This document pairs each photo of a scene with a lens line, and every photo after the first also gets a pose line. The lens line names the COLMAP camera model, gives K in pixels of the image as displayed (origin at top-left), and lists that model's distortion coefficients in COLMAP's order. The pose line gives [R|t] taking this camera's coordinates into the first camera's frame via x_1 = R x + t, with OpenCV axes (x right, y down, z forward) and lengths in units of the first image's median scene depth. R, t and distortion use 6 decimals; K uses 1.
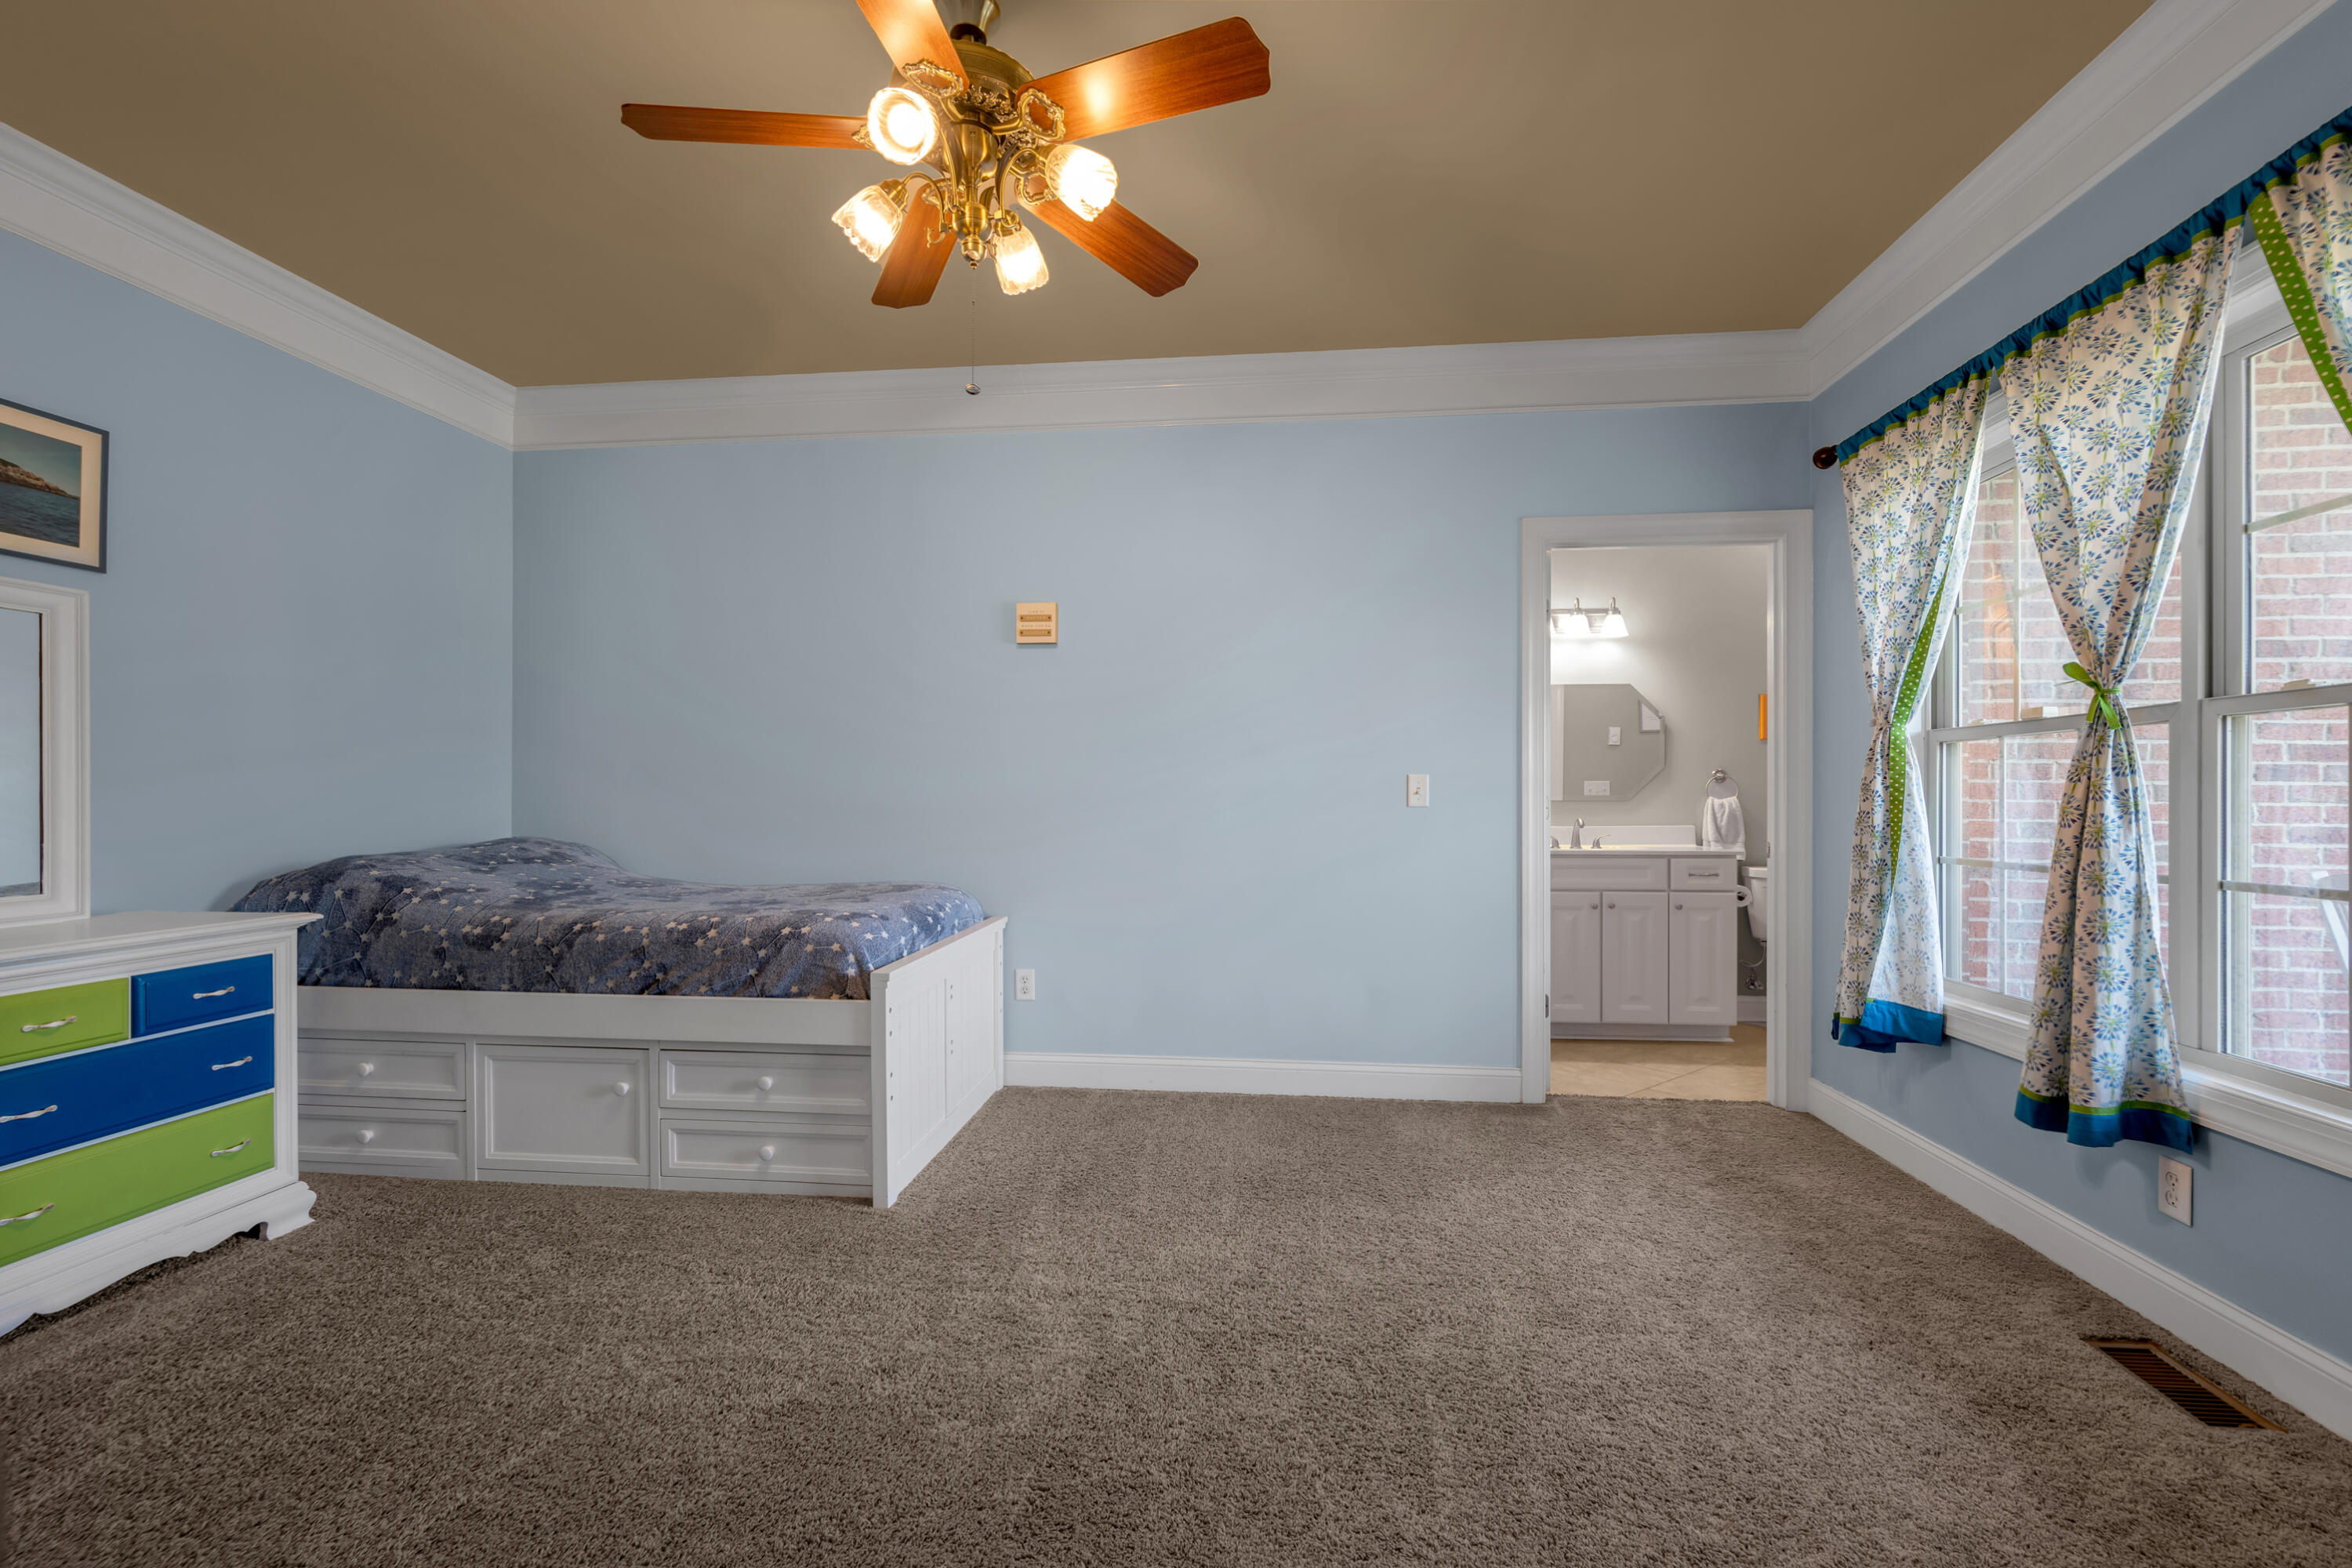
lens RADIAL K [[969.1, 0, 1175.3], [0, 969.1, 791.2], [0, 0, 1]] dist [-0.007964, 0.000188]
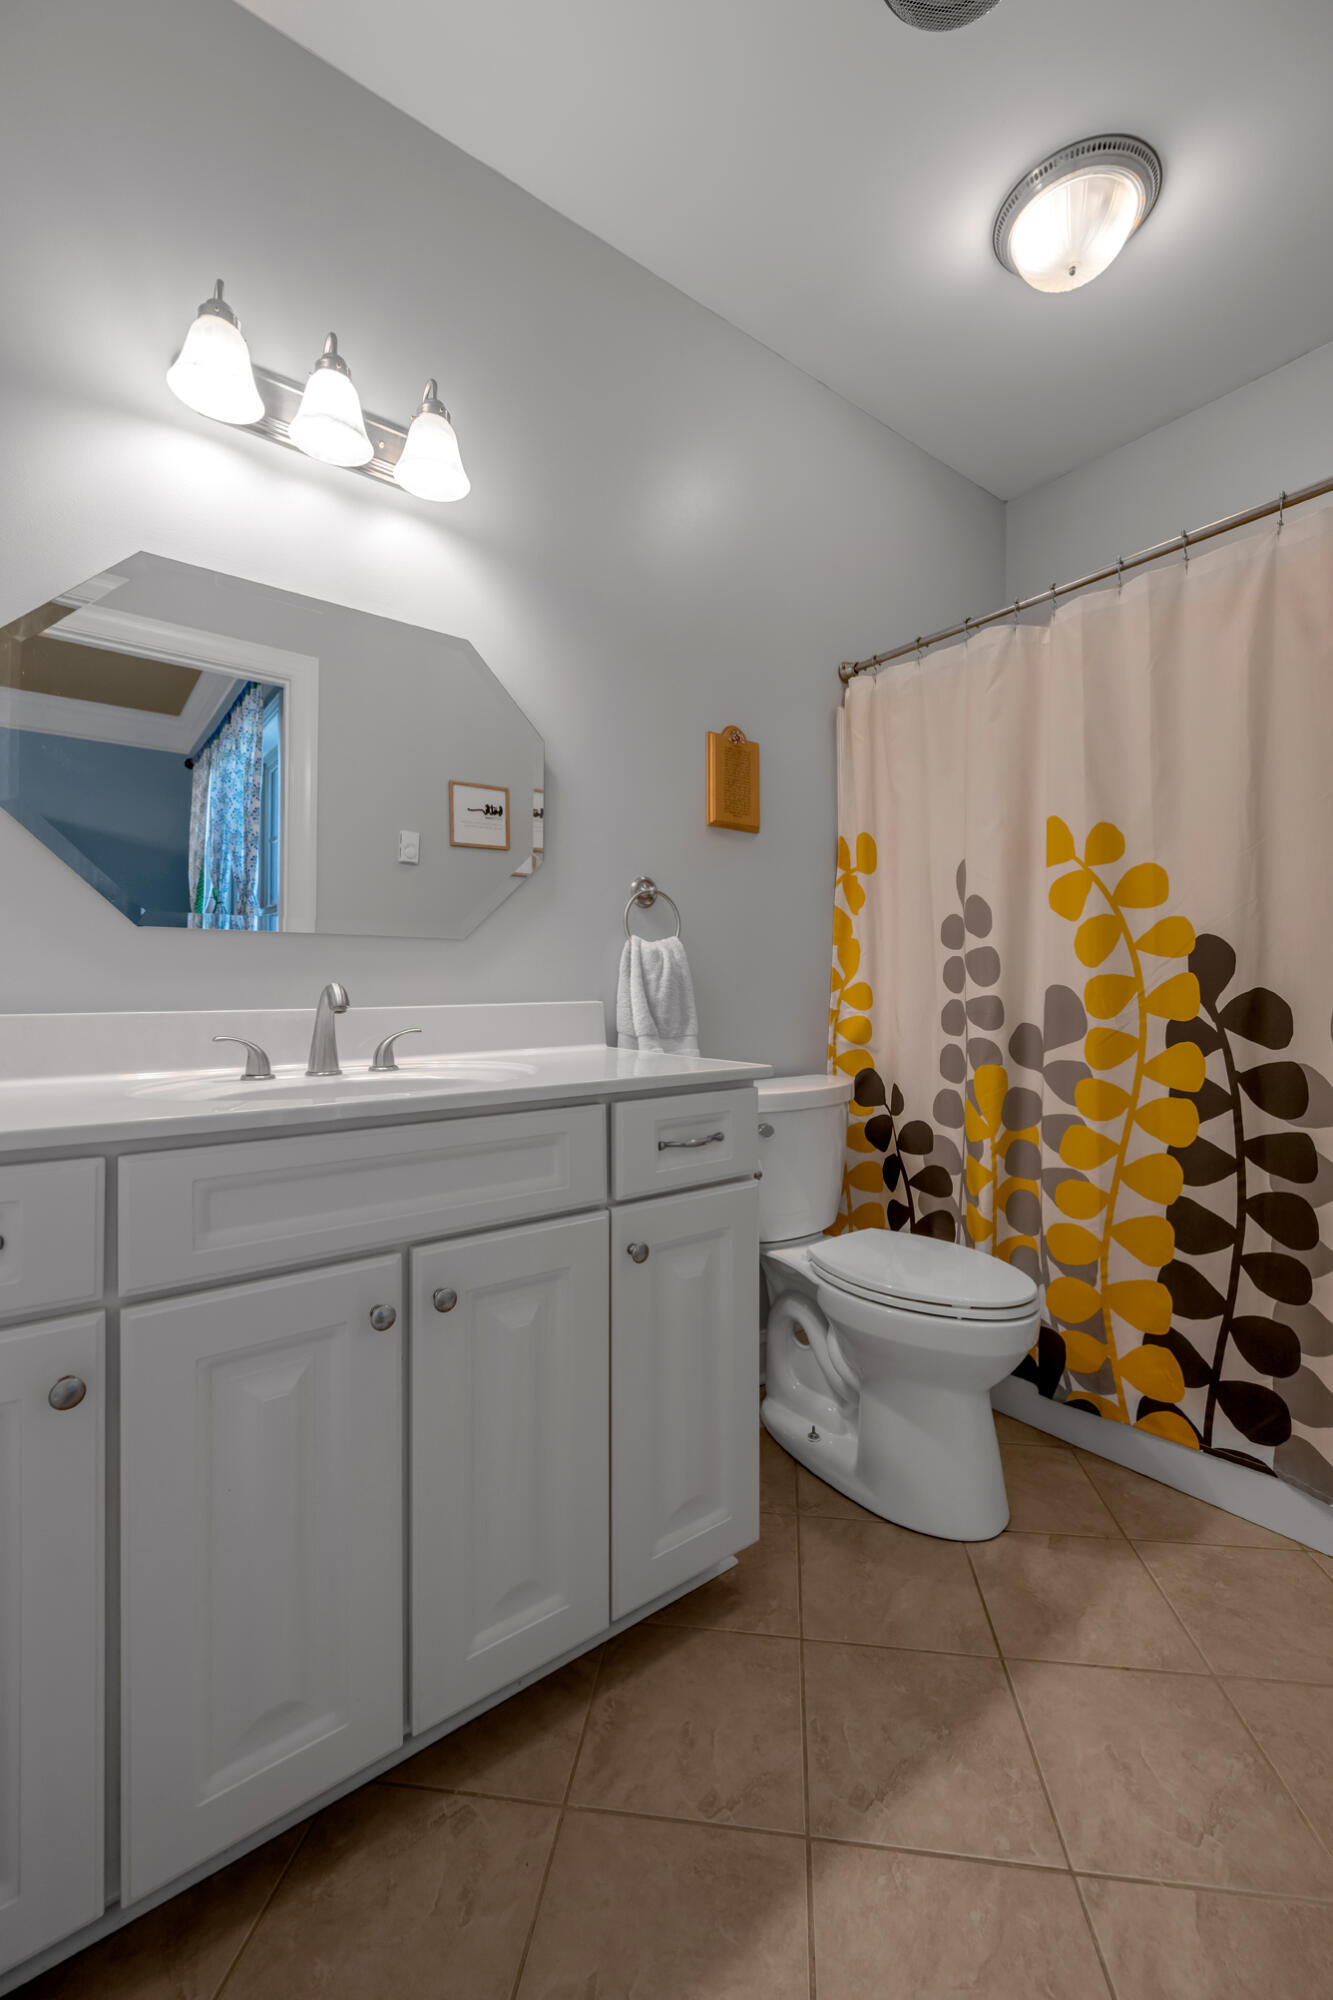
lens RADIAL K [[824.1, 0, 670.2], [0, 824.1, 988.0], [0, 0, 1]] dist [-0.007964, 0.000188]
pose [[0.724951, 0.001617, 0.688798, 0.306645], [-0.010592, 0.999905, 0.008801, 0.026696], [-0.688719, -0.013676, 0.724900, 0.716944]]
